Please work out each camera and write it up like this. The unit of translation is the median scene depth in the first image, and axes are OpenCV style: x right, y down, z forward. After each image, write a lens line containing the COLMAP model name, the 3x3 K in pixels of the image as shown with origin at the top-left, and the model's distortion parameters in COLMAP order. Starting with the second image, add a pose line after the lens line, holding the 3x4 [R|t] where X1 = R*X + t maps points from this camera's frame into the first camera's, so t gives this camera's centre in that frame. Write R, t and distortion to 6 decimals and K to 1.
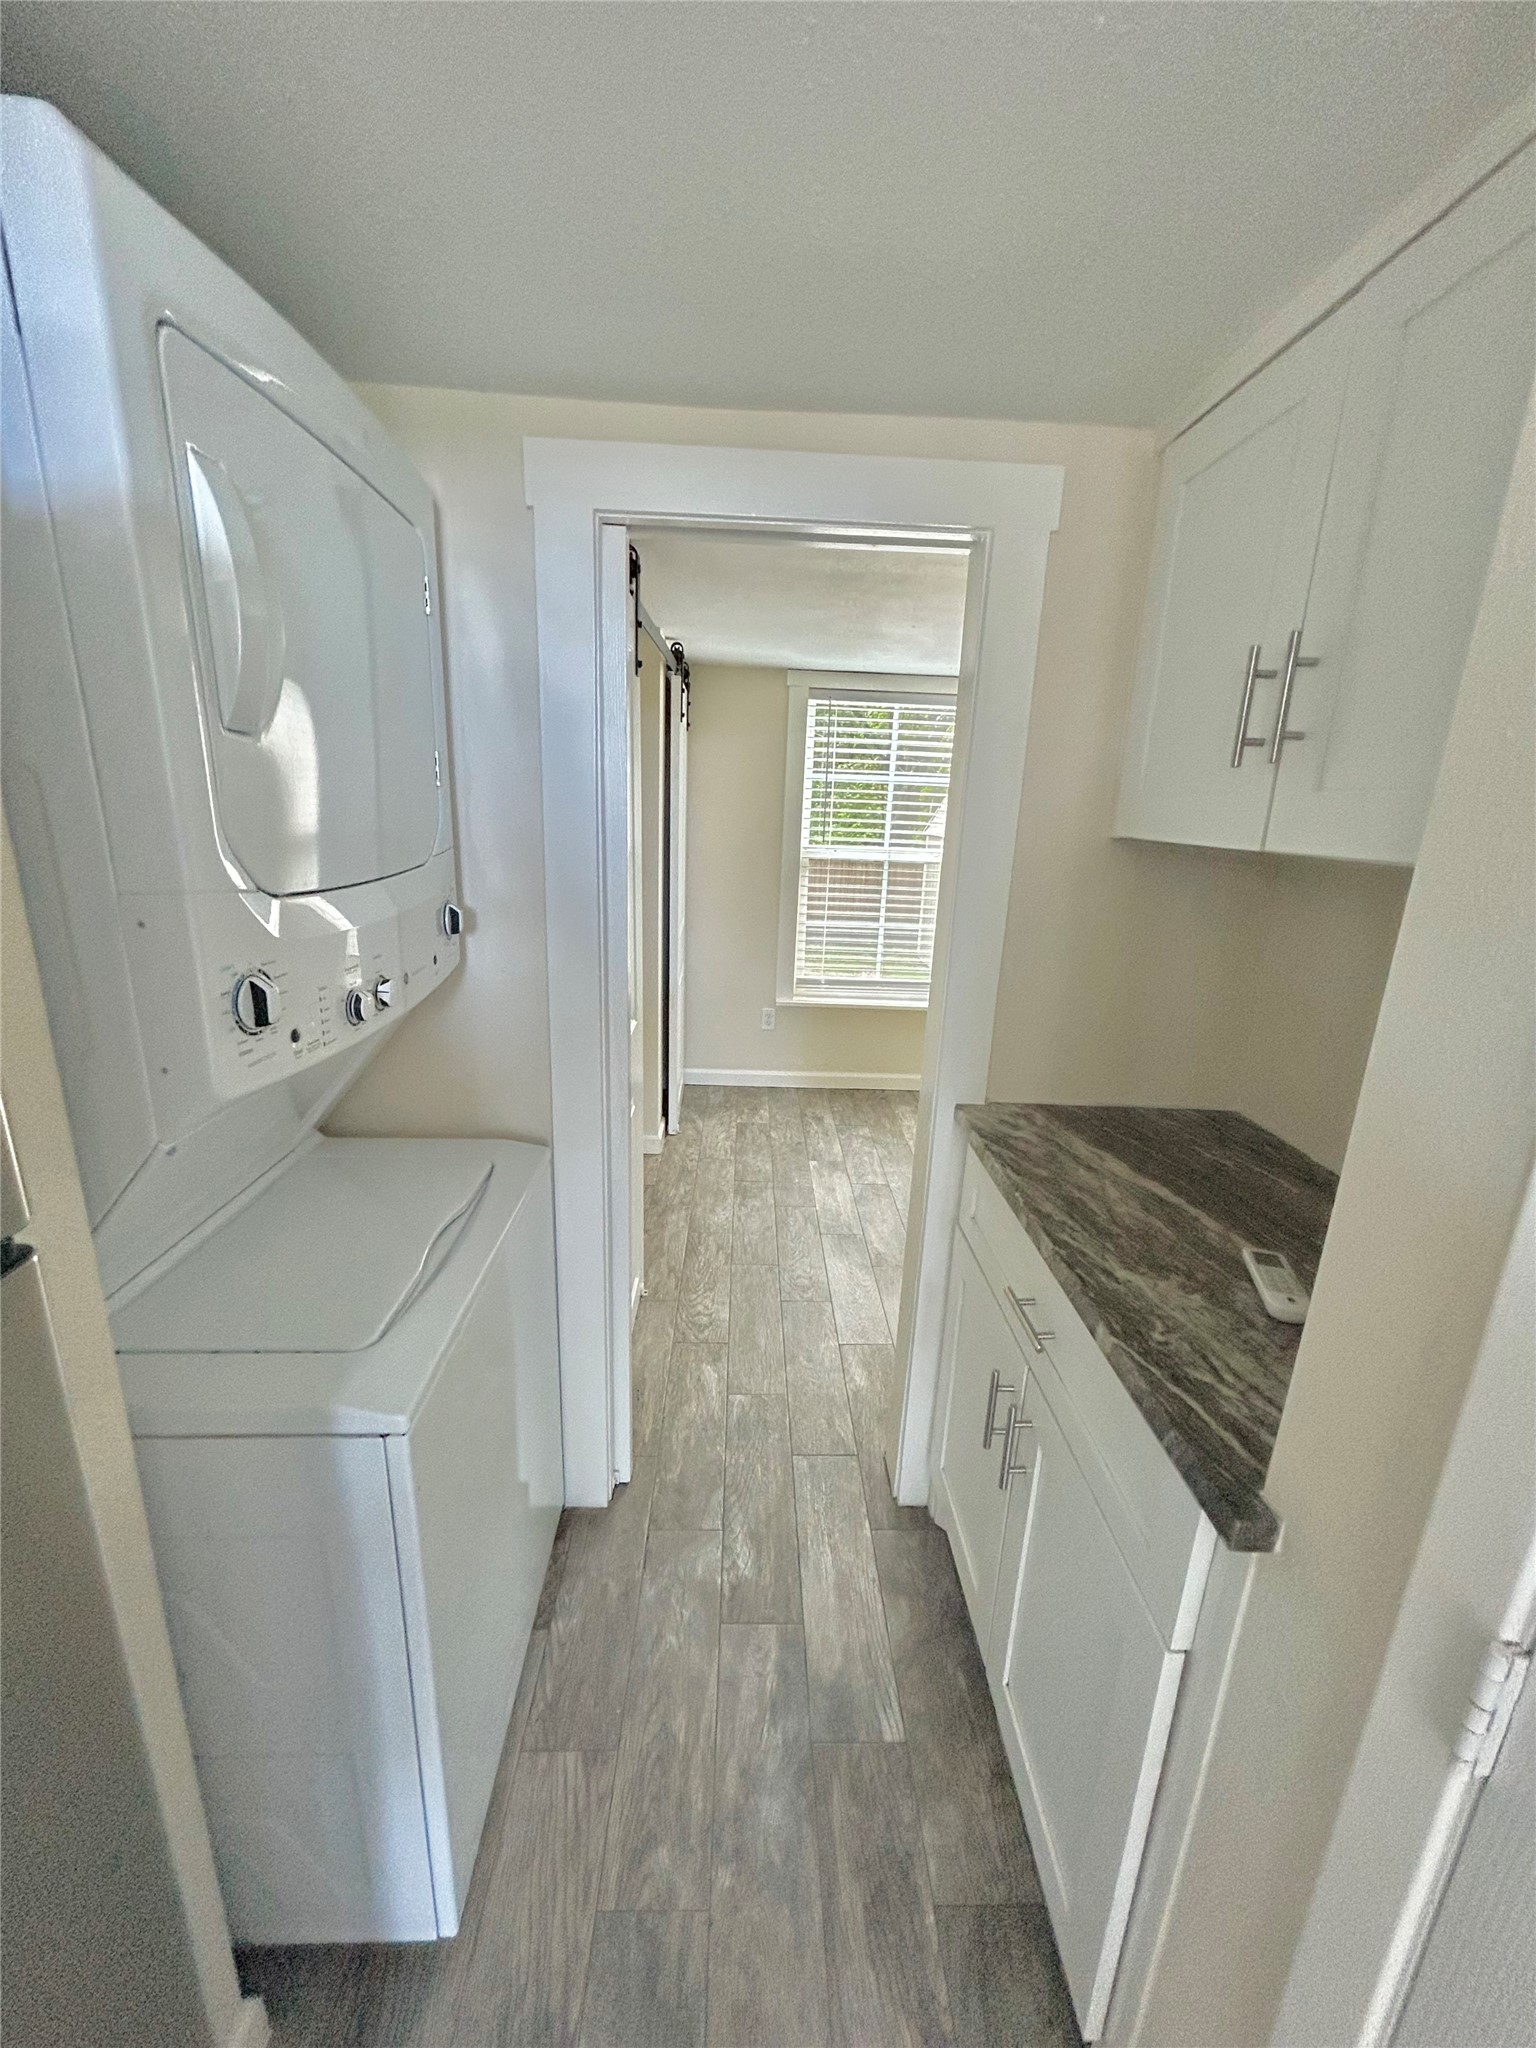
lens RADIAL K [[826.5, 0, 778.6], [0, 826.5, 1027.0], [0, 0, 1]] dist [0.011544, 0.000113]
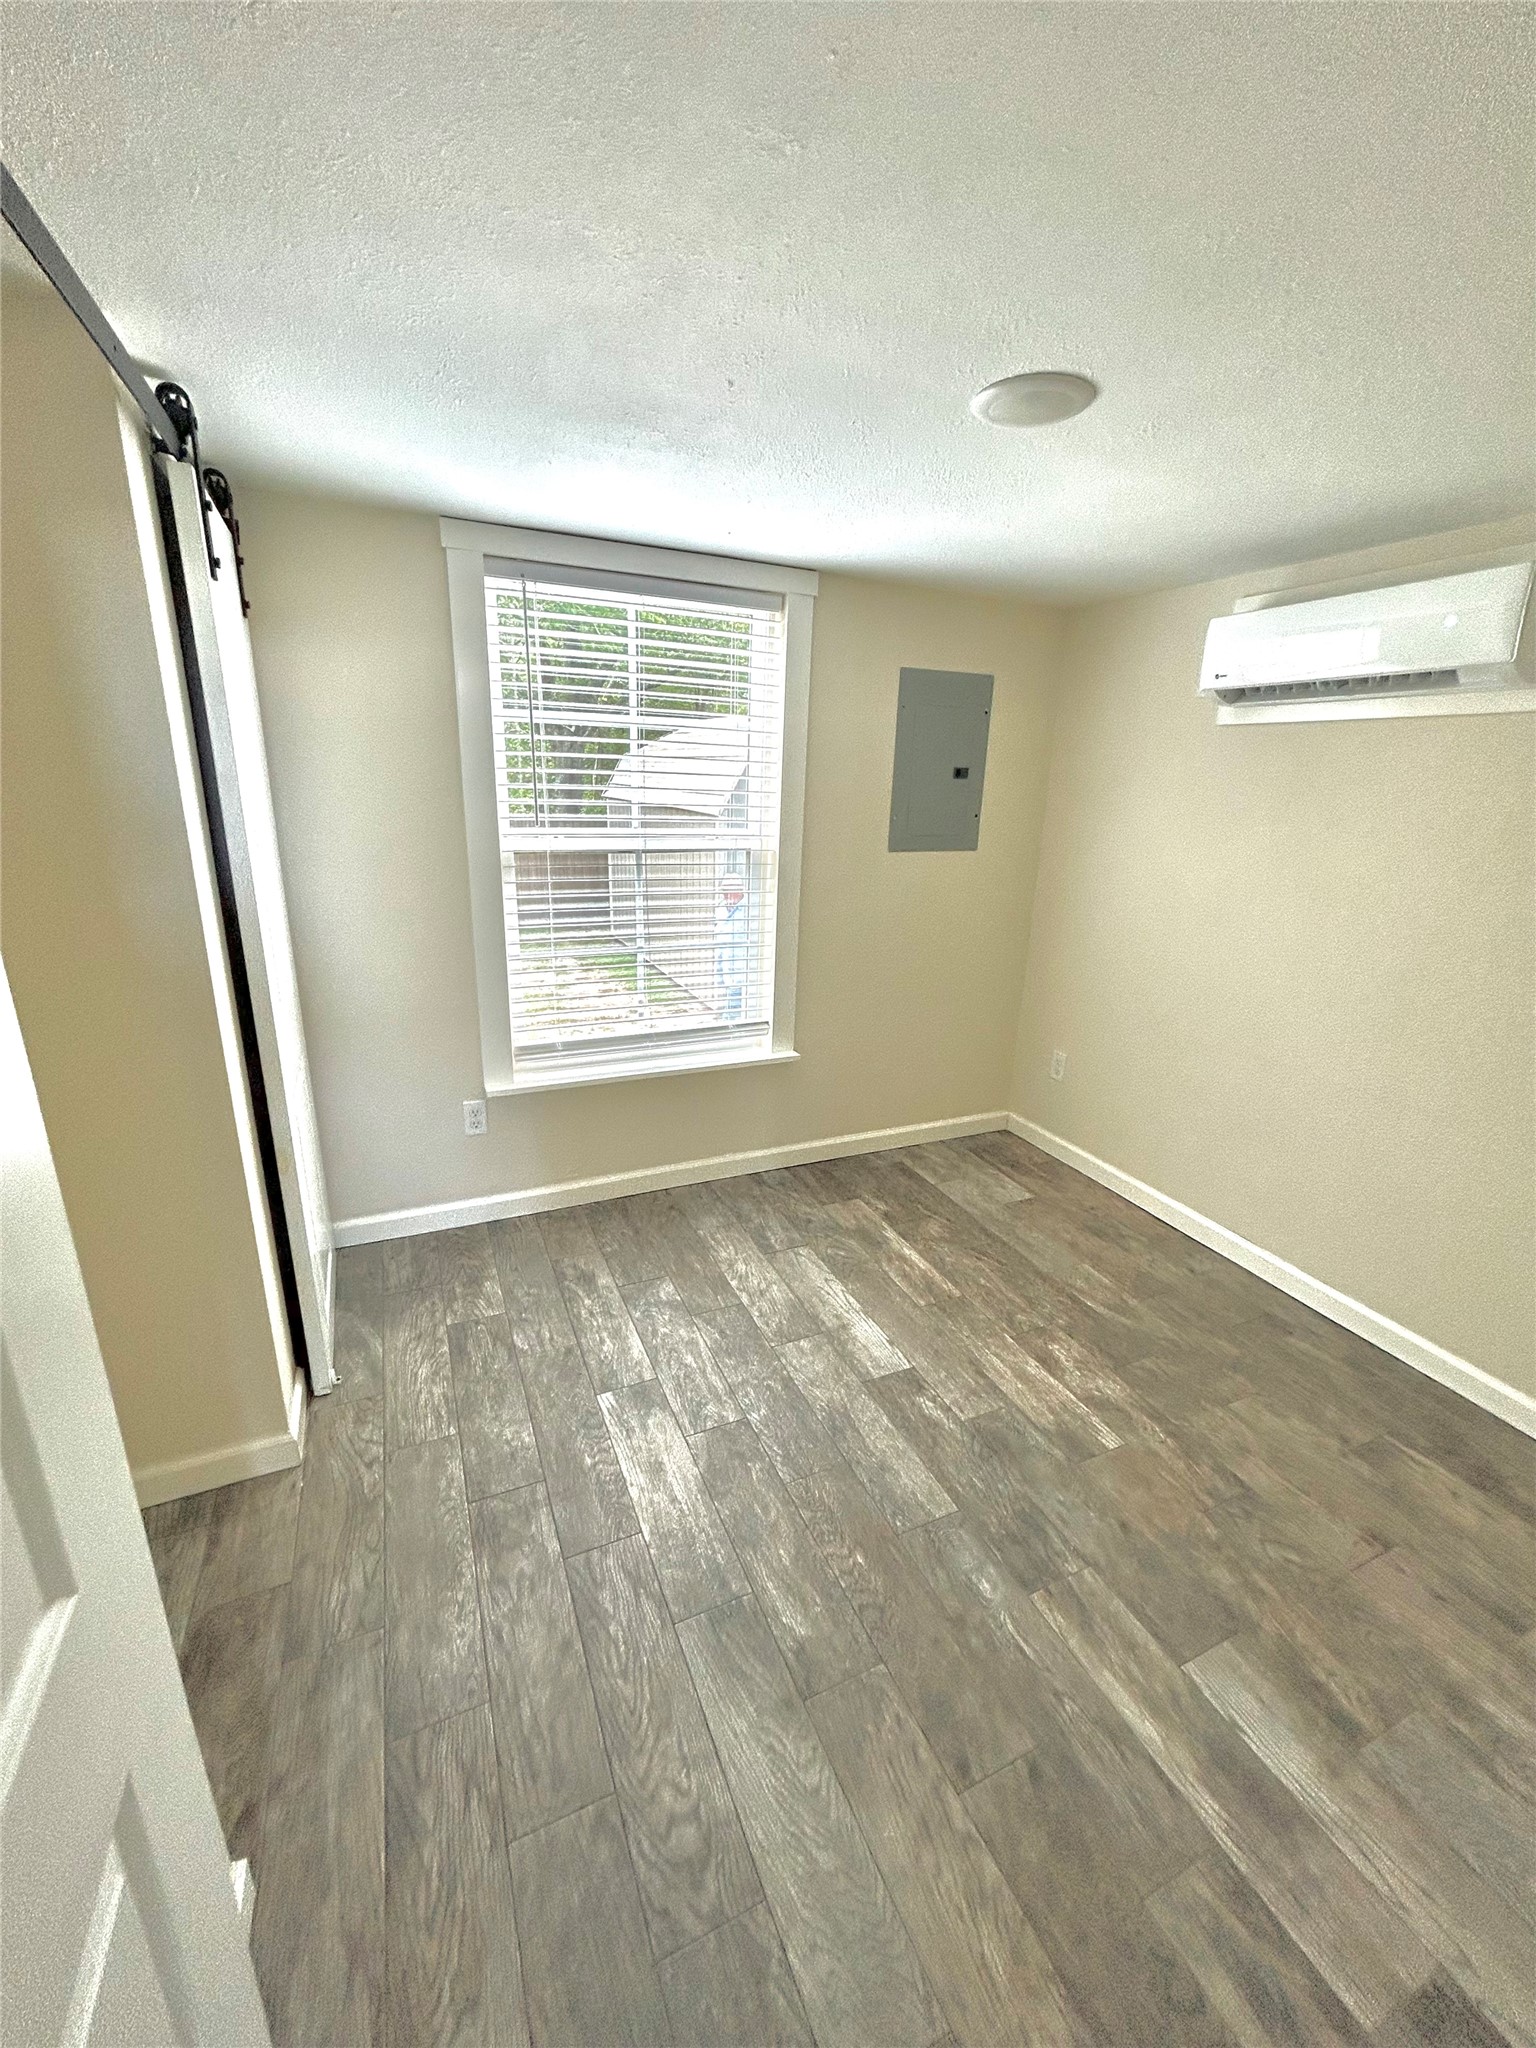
lens RADIAL K [[826.5, 0, 759.6], [0, 826.5, 1015.2], [0, 0, 1]] dist [0.011544, 0.000113]
pose [[0.928210, -0.121211, 0.351759, -0.025501], [0.107173, 0.992477, 0.059188, -0.107505], [-0.356287, -0.017240, 0.934218, 0.389023]]
